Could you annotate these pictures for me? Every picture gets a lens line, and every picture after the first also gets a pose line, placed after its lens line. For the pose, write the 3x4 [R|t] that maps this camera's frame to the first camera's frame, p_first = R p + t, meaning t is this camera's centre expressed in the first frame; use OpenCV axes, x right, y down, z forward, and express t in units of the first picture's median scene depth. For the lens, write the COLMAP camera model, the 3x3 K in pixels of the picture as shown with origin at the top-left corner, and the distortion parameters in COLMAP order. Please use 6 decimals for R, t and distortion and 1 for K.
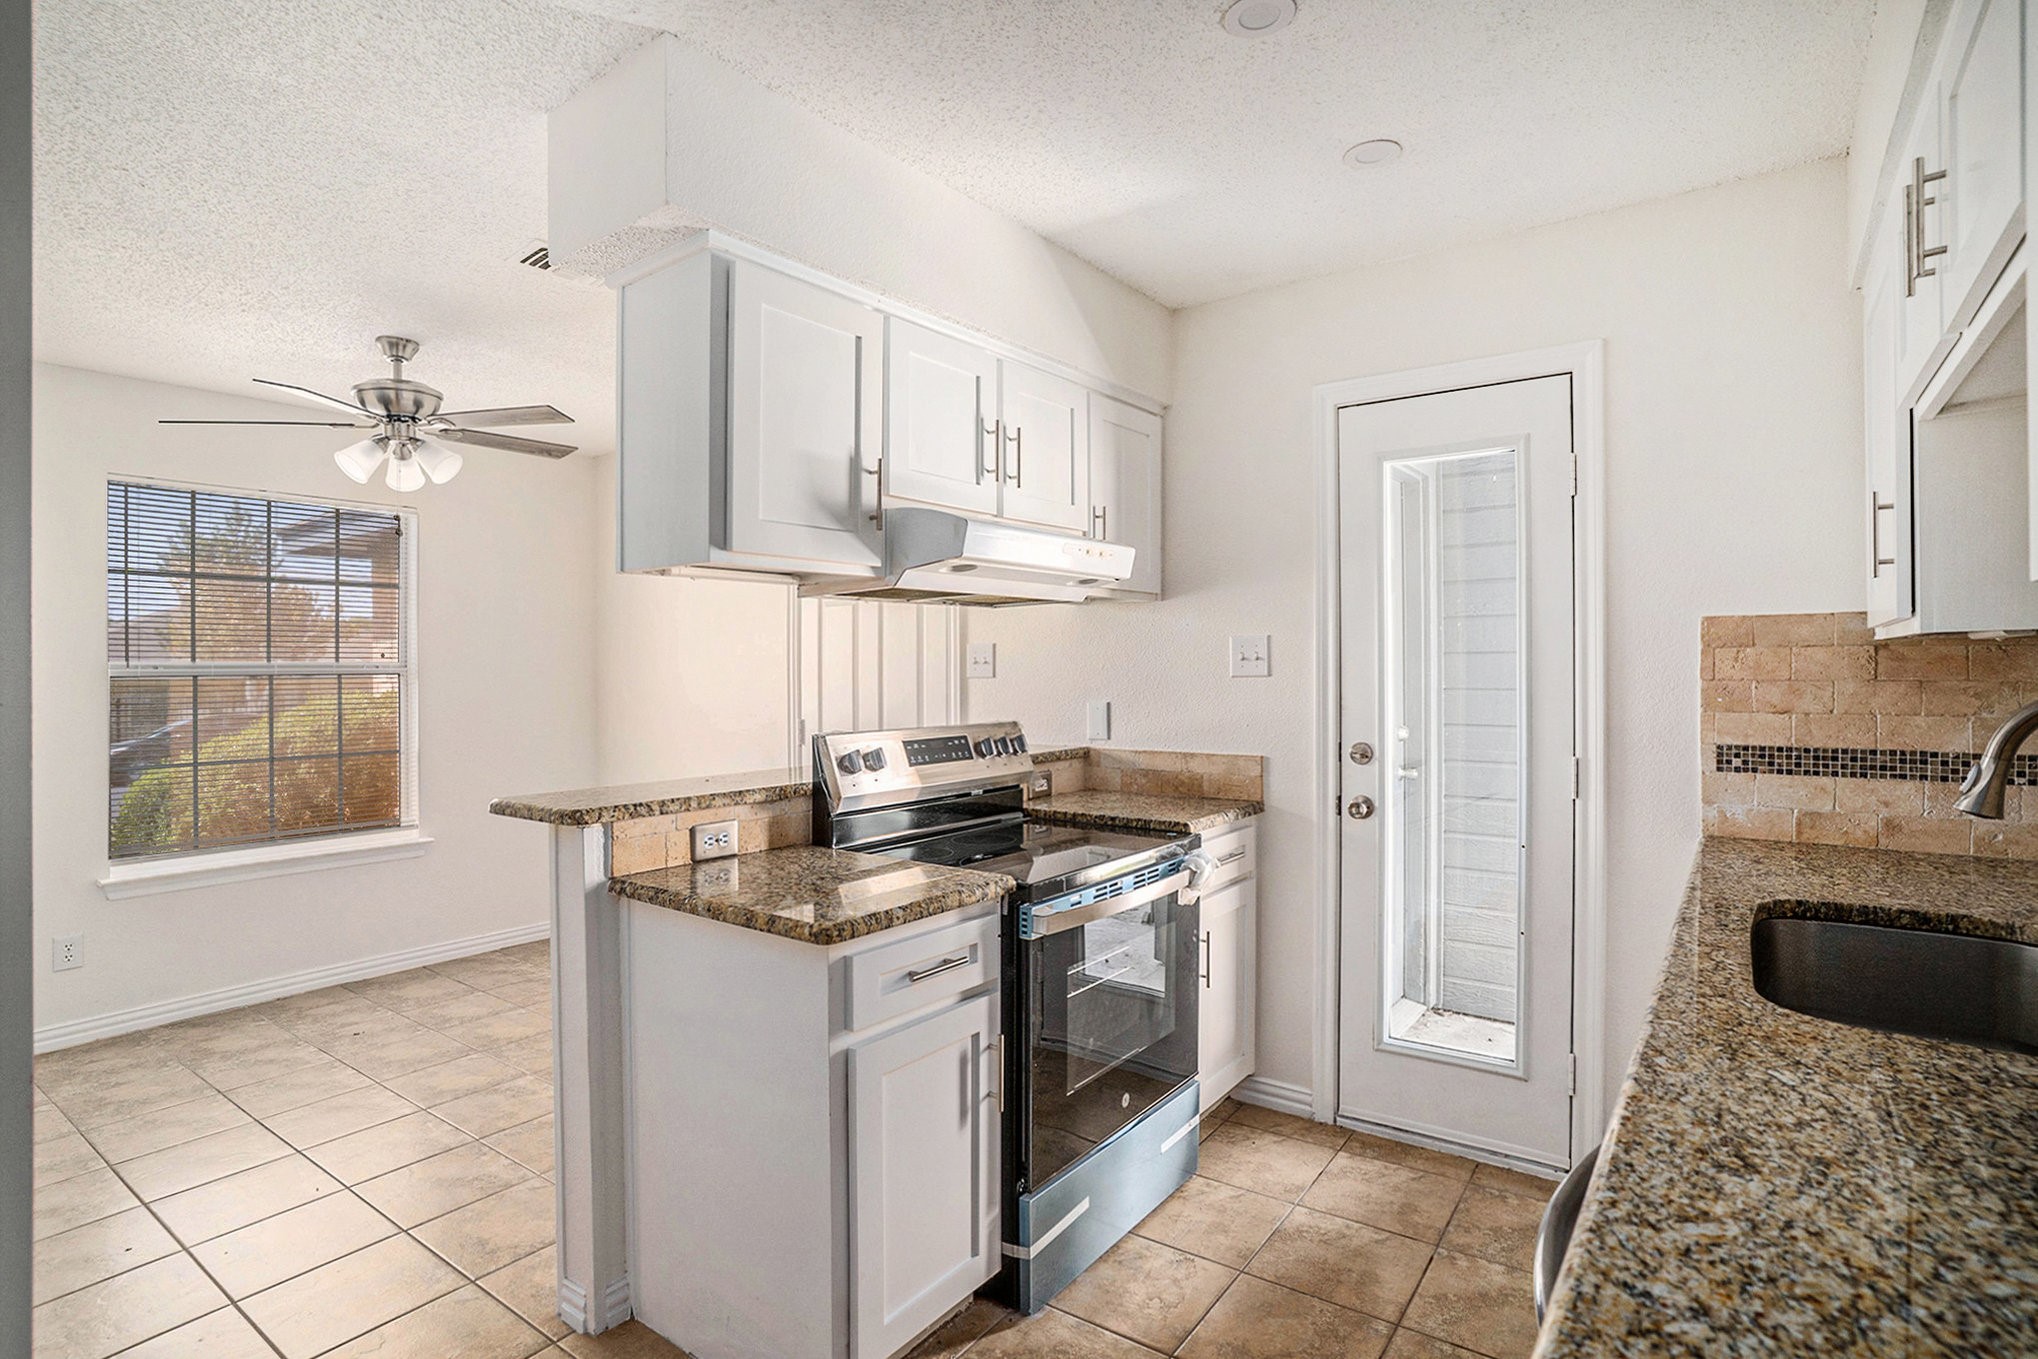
lens RADIAL K [[1011.2, 0, 1019.0], [0, 1011.2, 679.5], [0, 0, 1]] dist [-0.072833, 0.035330]
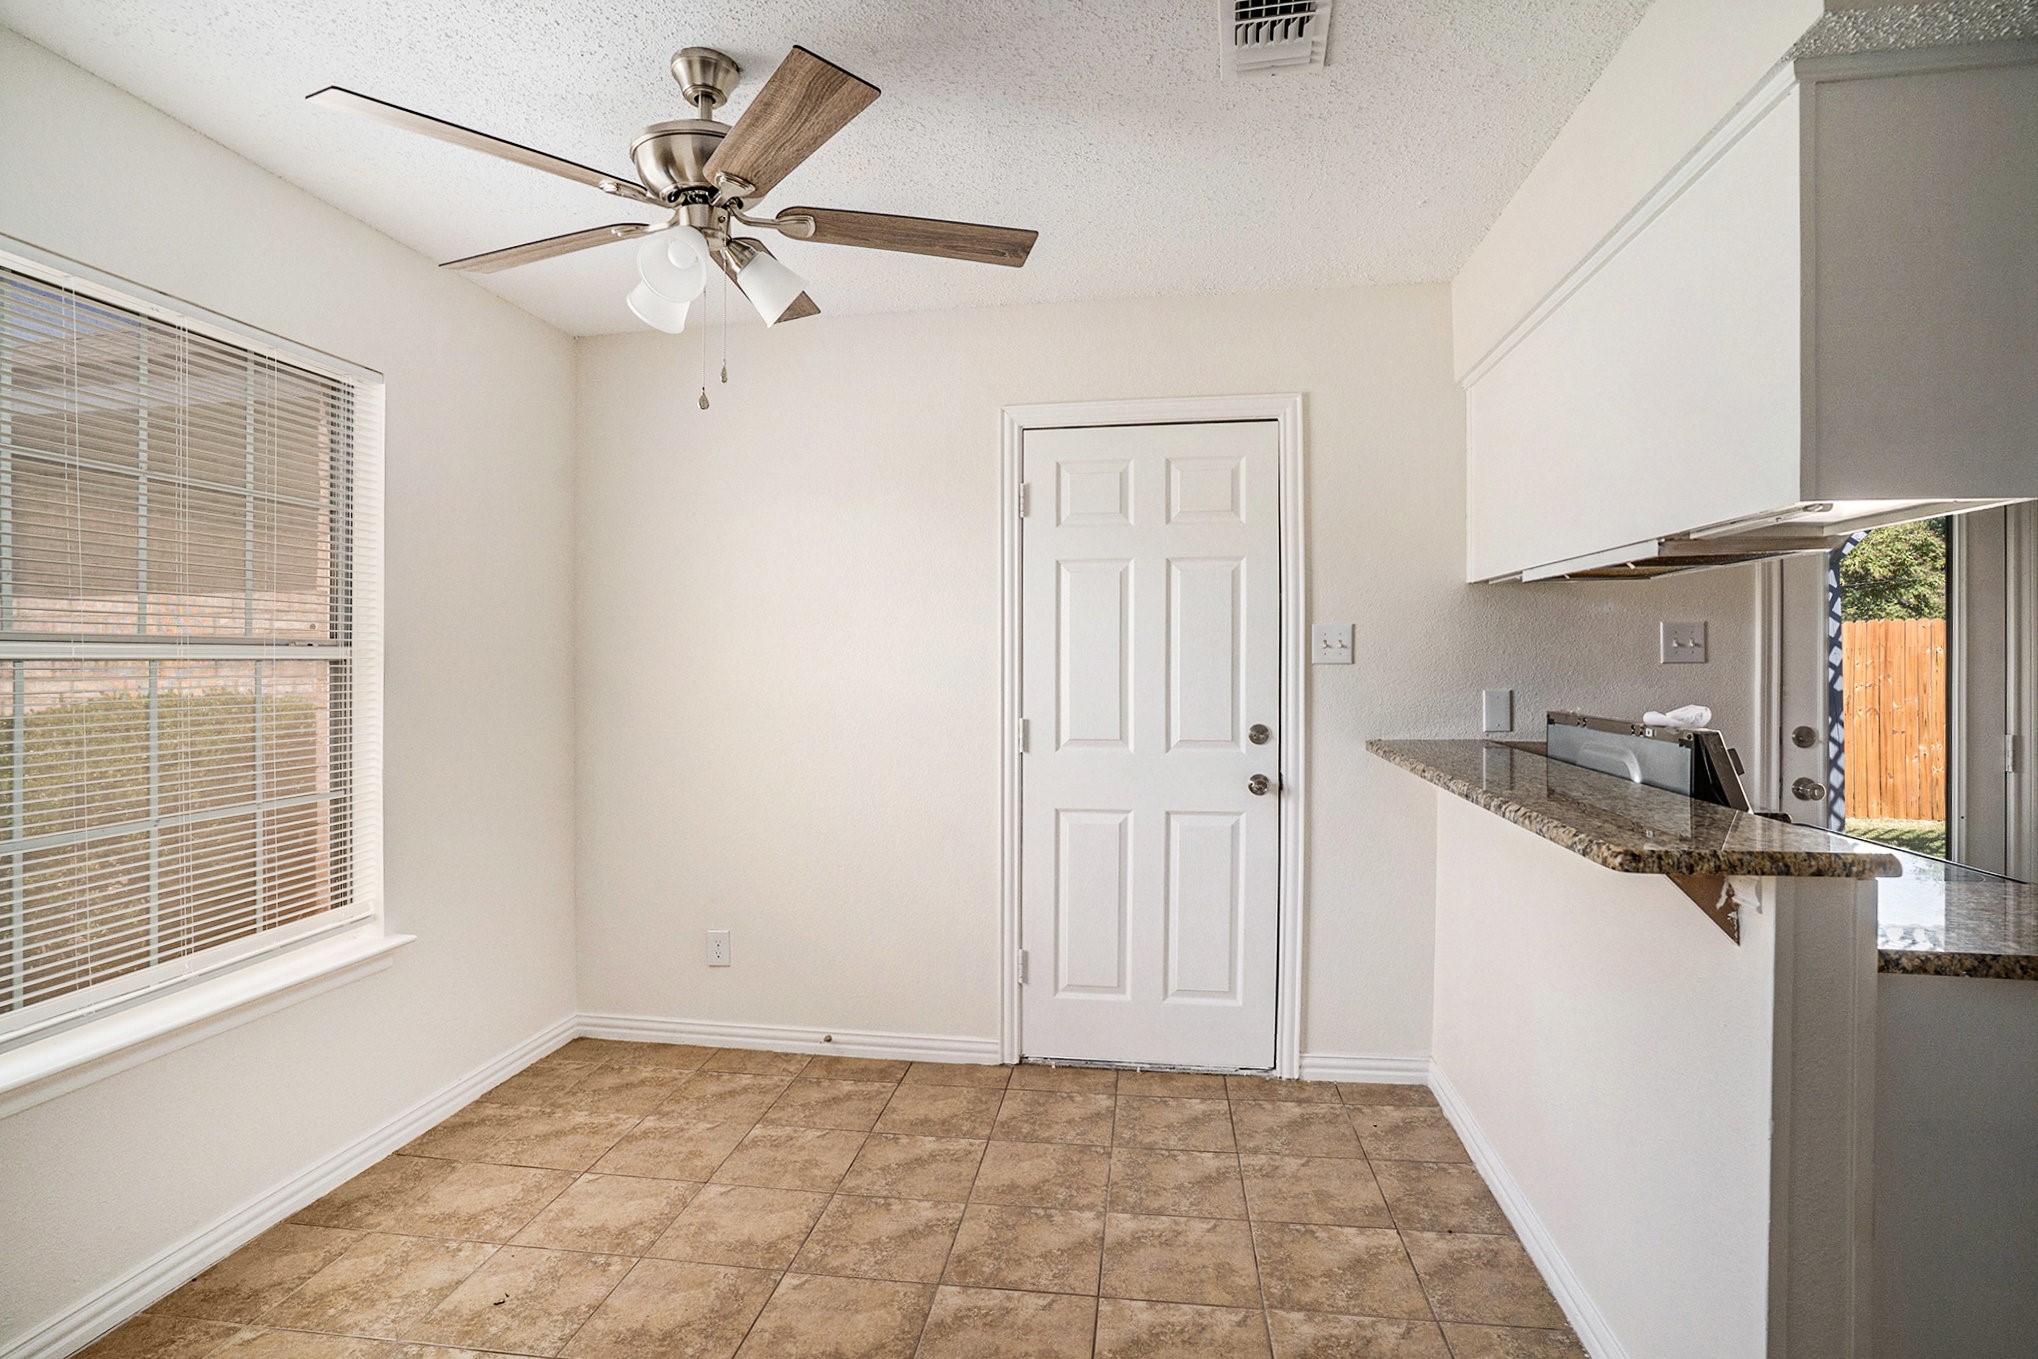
lens RADIAL K [[1009.1, 0, 1006.9], [0, 1009.1, 666.9], [0, 0, 1]] dist [-0.071512, 0.036046]
pose [[0.888508, 0.006870, 0.458809, -1.063482], [-0.000554, 0.999903, -0.013899, 0.020449], [-0.458860, 0.012095, 0.888426, 0.602640]]
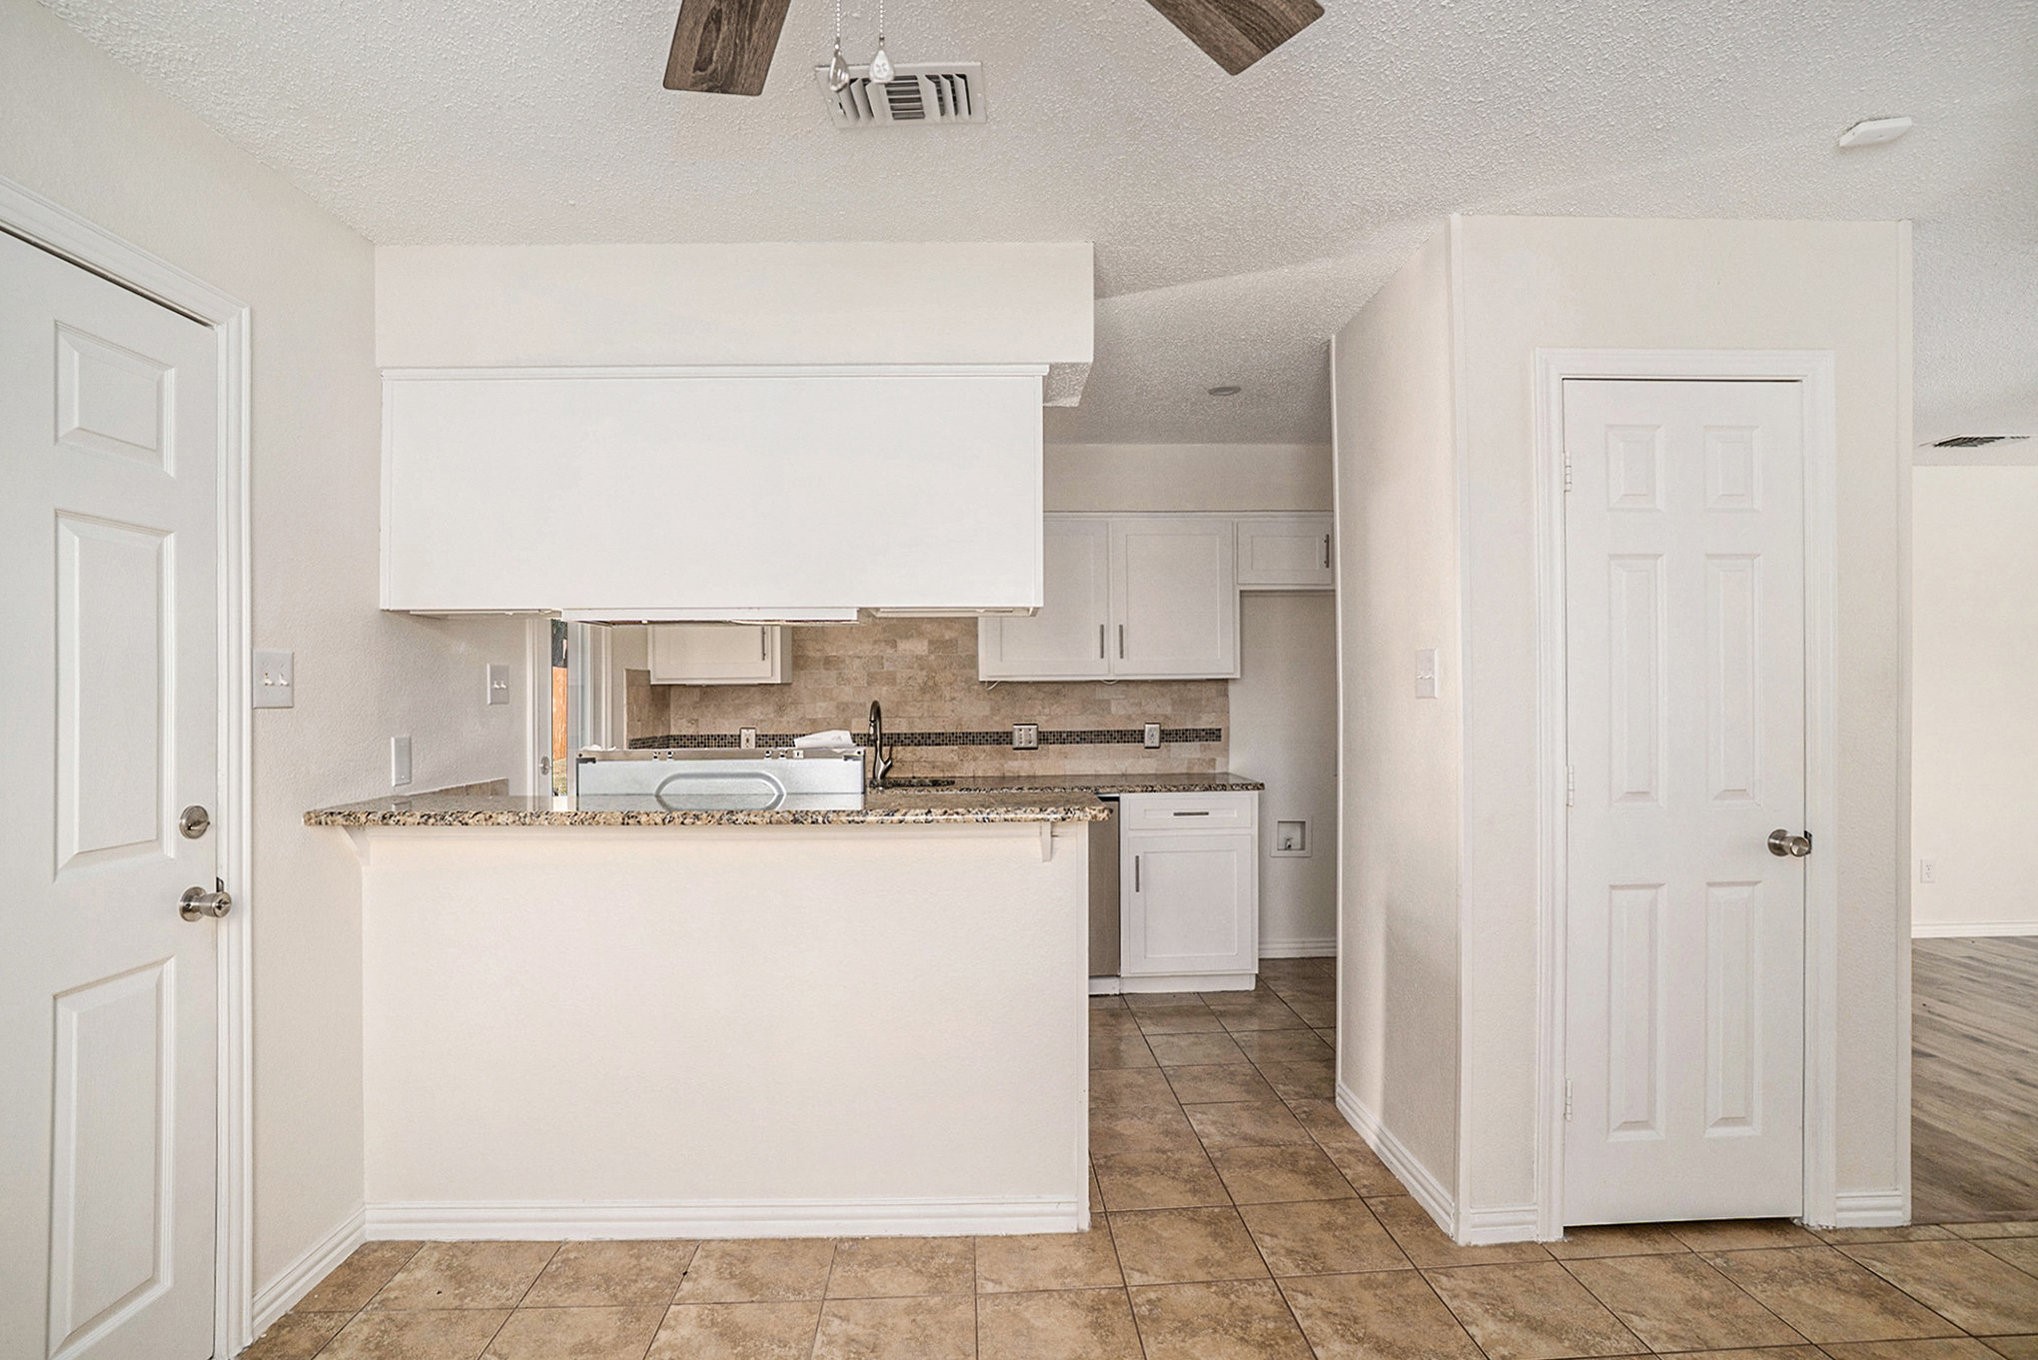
lens RADIAL K [[1047.3, 0, 1030.4], [0, 1047.3, 653.4], [0, 0, 1]] dist [-0.078339, 0.036118]
pose [[-0.641182, 0.043952, 0.766129, -1.244106], [0.022038, 0.999001, -0.038868, -0.001628], [-0.767073, -0.008037, -0.641510, 1.670566]]
